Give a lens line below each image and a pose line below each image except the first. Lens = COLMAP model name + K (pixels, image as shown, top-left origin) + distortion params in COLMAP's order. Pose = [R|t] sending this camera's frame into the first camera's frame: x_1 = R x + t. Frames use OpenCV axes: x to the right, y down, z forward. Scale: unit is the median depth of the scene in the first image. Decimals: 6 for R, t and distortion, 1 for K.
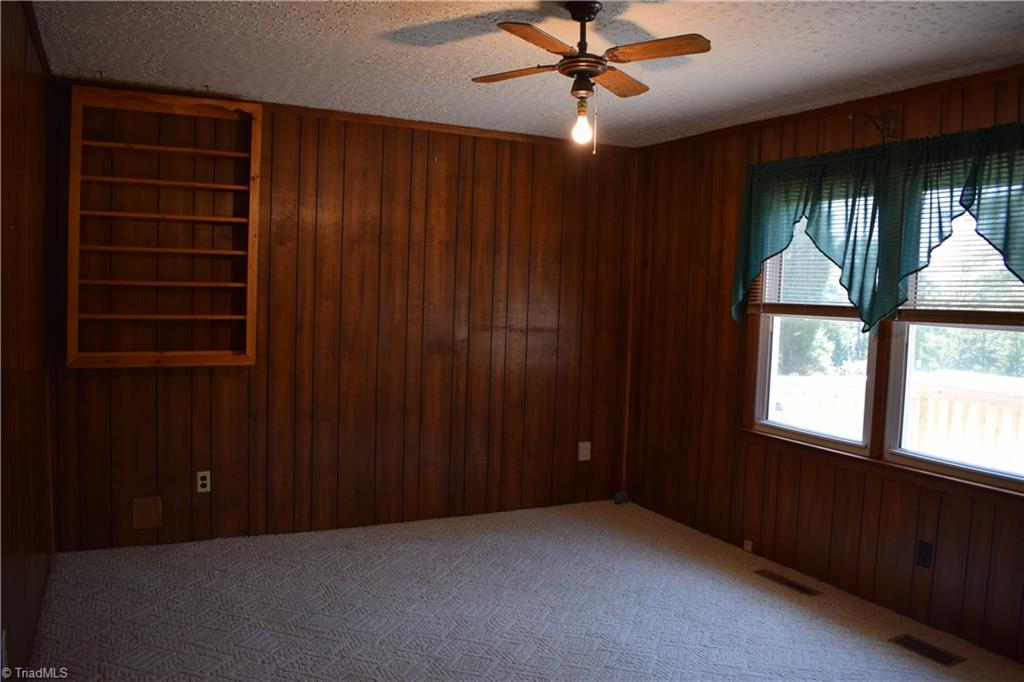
lens RADIAL K [[803.0, 0, 506.8], [0, 803.0, 337.9], [0, 0, 1]] dist [-0.095287, 0.018228]
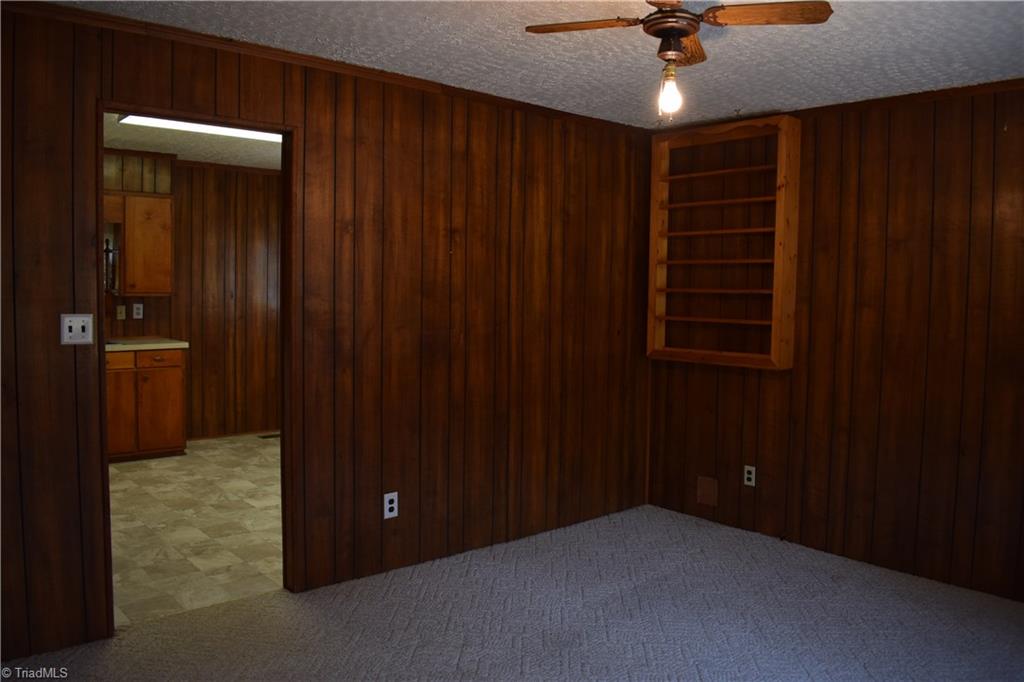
lens RADIAL K [[803.0, 0, 507.5], [0, 803.0, 342.3], [0, 0, 1]] dist [-0.095287, 0.018228]
pose [[0.254985, 0.037688, -0.966210, 0.583629], [-0.074101, 0.997063, 0.019336, 0.005085], [0.964102, 0.066666, 0.257029, 0.405931]]
